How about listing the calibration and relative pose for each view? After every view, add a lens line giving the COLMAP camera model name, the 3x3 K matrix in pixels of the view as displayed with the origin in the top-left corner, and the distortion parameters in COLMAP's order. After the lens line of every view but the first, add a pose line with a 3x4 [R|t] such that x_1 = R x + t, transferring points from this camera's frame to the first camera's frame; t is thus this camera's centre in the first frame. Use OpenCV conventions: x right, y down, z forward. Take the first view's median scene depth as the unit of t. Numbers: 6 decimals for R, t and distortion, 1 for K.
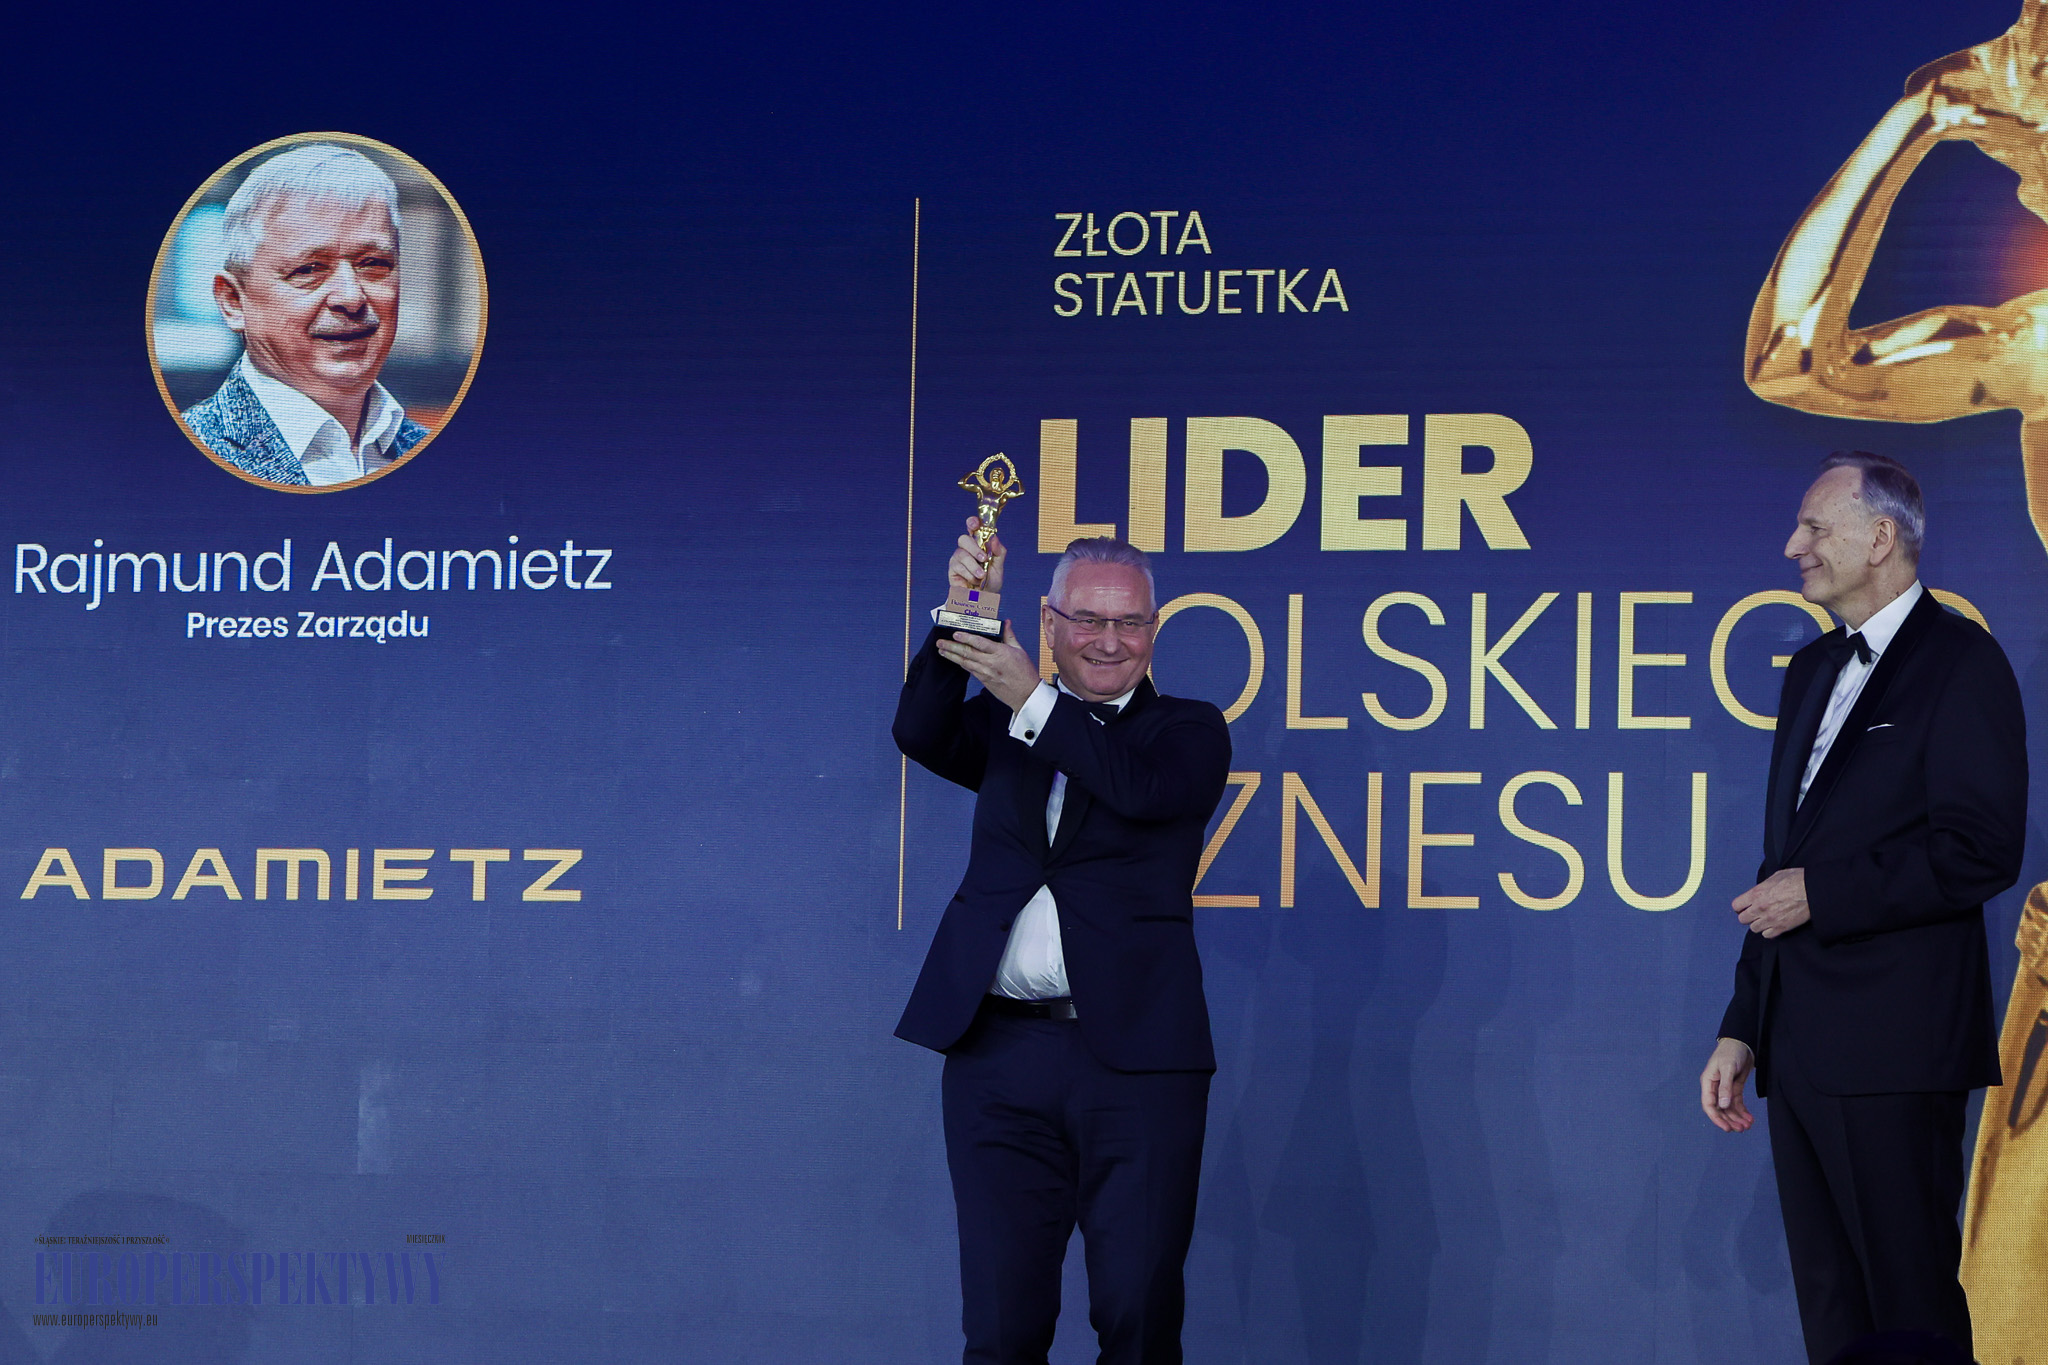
lens RADIAL K [[8480.0, 0, 906.8], [0, 8480.0, 691.9], [0, 0, 1]] dist [0.042003, 0.000000]
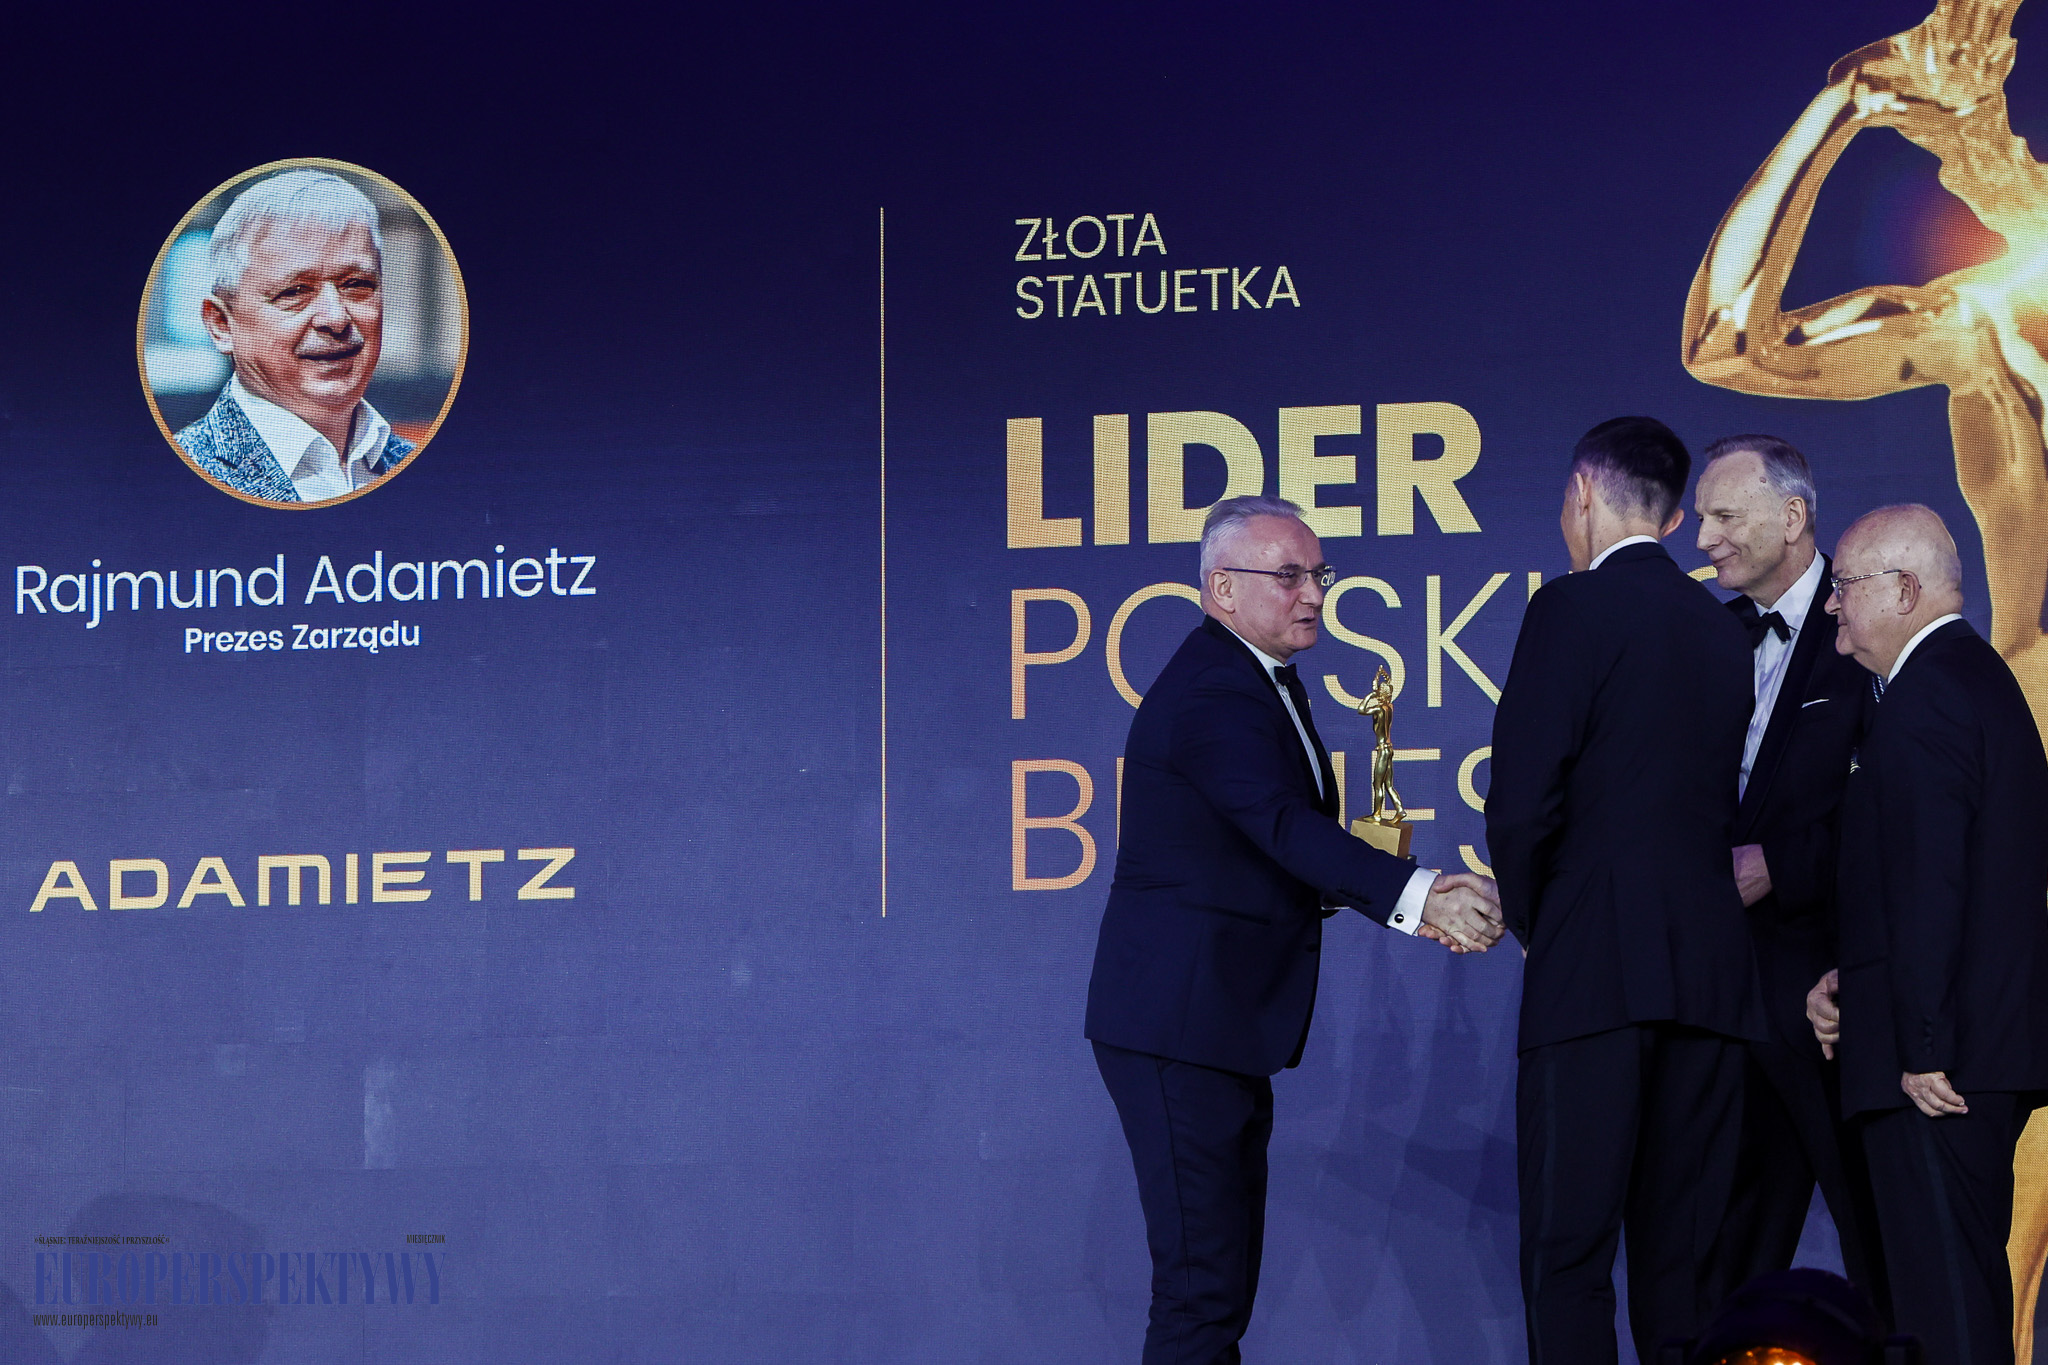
lens RADIAL K [[11178.3, 0, 985.1], [0, 11178.3, 565.6], [0, 0, 1]] dist [0.096232, 0.000000]
pose [[0.999608, -0.027245, -0.006464, 0.021521], [0.027149, 0.999527, -0.014451, 0.005327], [0.006855, 0.014270, 0.999875, -0.361489]]
